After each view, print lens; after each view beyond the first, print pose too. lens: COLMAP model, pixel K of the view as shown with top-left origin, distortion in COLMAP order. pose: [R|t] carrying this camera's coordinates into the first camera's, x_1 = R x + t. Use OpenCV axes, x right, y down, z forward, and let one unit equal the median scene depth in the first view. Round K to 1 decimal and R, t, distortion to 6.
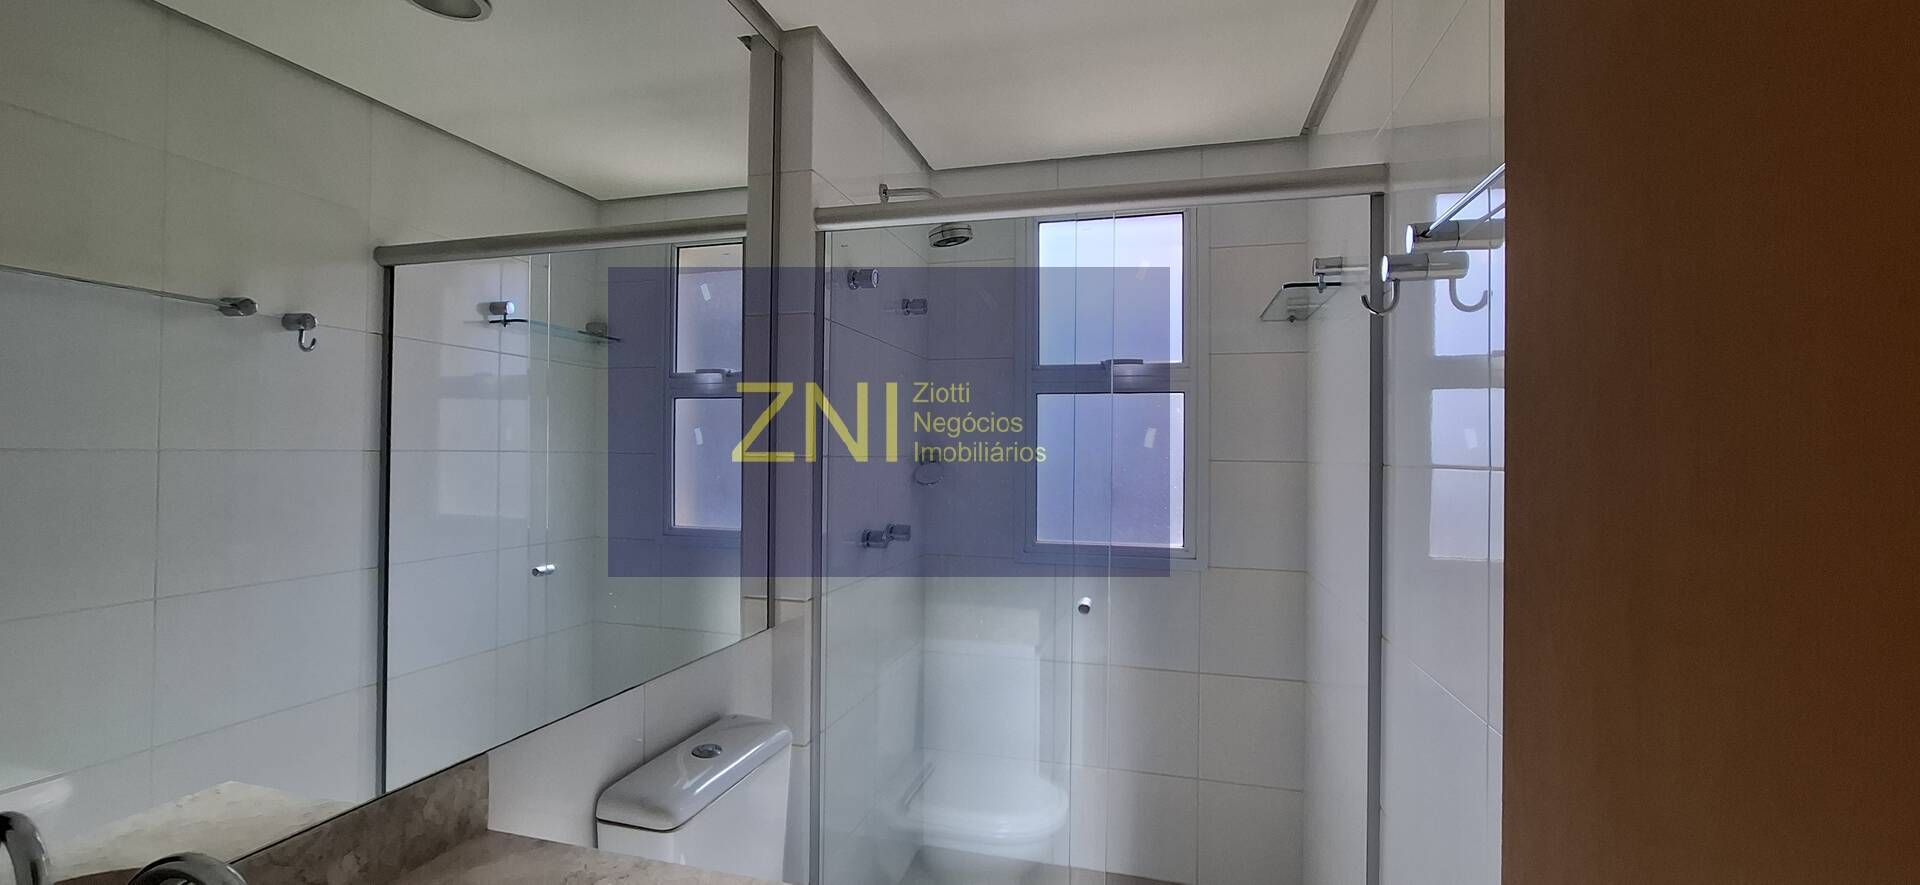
lens RADIAL K [[765.2, 0, 960.4], [0, 765.2, 447.8], [0, 0, 1]] dist [-0.001293, 0.000055]
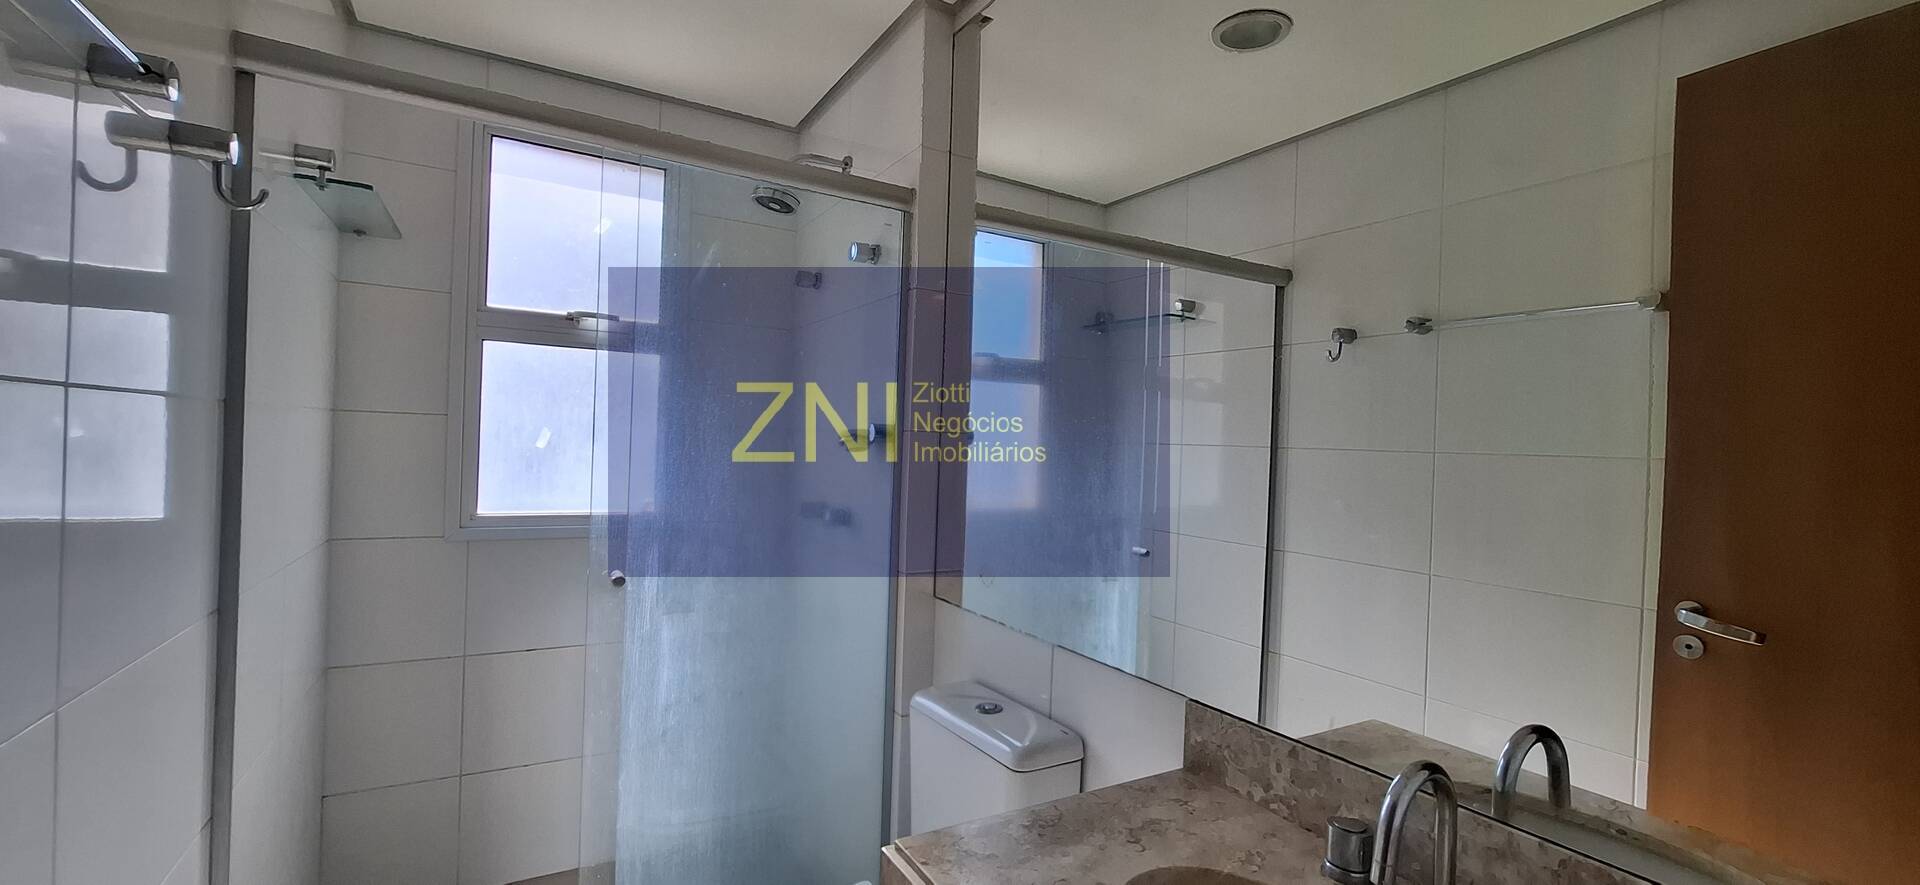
lens RADIAL K [[777.6, 0, 960.0], [0, 777.6, 442.5], [0, 0, 1]] dist [-0.000486, 0.017341]
pose [[0.713204, 0.016221, 0.700769, -0.217369], [-0.043974, 0.998798, 0.021635, -0.001215], [-0.699576, -0.046246, 0.713060, 0.056772]]
